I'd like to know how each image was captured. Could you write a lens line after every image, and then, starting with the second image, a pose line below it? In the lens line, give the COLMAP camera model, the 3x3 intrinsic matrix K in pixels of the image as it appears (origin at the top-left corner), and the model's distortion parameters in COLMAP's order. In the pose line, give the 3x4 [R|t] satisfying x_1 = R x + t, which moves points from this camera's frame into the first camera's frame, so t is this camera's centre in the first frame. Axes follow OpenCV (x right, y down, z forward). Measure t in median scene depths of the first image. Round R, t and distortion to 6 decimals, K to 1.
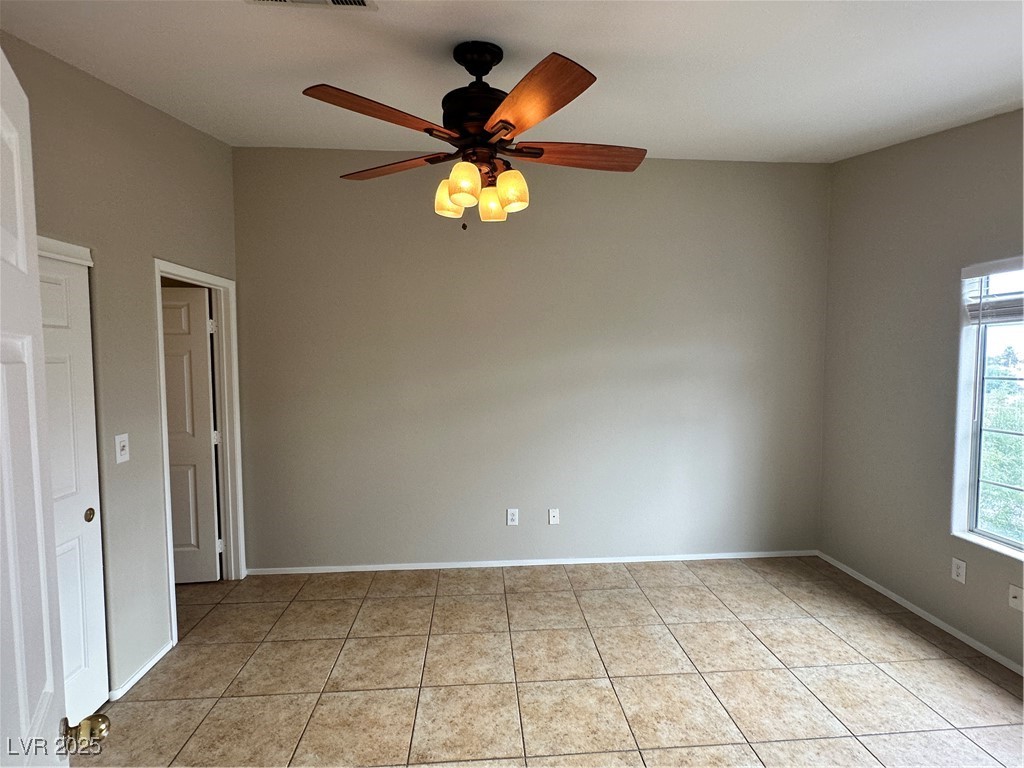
lens RADIAL K [[507.0, 0, 514.3], [0, 507.0, 386.5], [0, 0, 1]] dist [-0.000756, -0.001316]
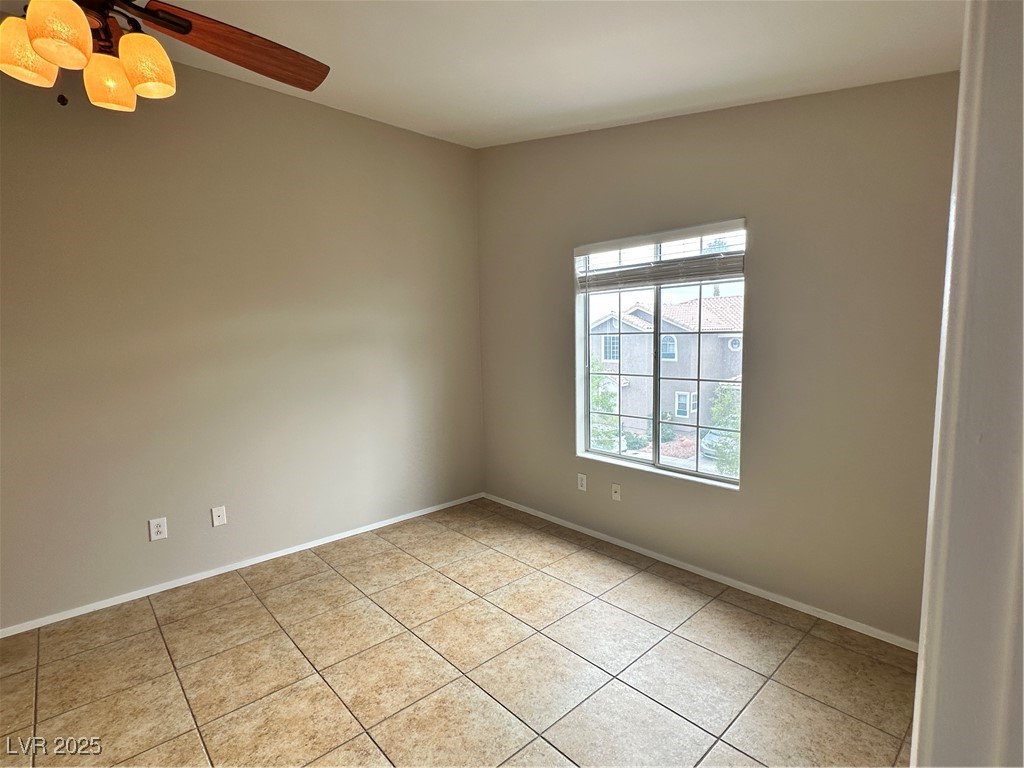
lens RADIAL K [[507.0, 0, 513.2], [0, 507.0, 386.6], [0, 0, 1]] dist [-0.000756, -0.001316]
pose [[0.787626, -0.074493, 0.611634, -0.047080], [0.053294, 0.997181, 0.052822, 0.039660], [-0.613845, -0.009007, 0.789375, 0.079716]]
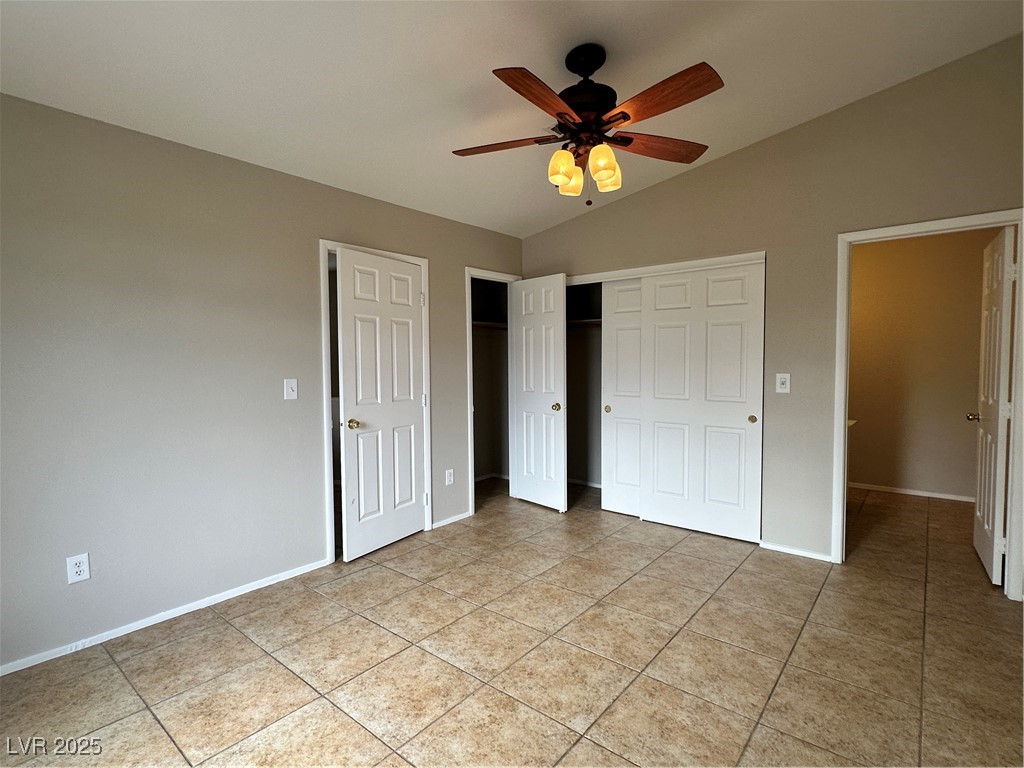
lens RADIAL K [[507.0, 0, 516.7], [0, 507.0, 383.0], [0, 0, 1]] dist [-0.000756, -0.001316]
pose [[-0.689765, 0.040093, -0.722923, 0.690235], [-0.037372, 0.995163, 0.090849, 0.017166], [0.723068, 0.089681, -0.684930, 1.271950]]
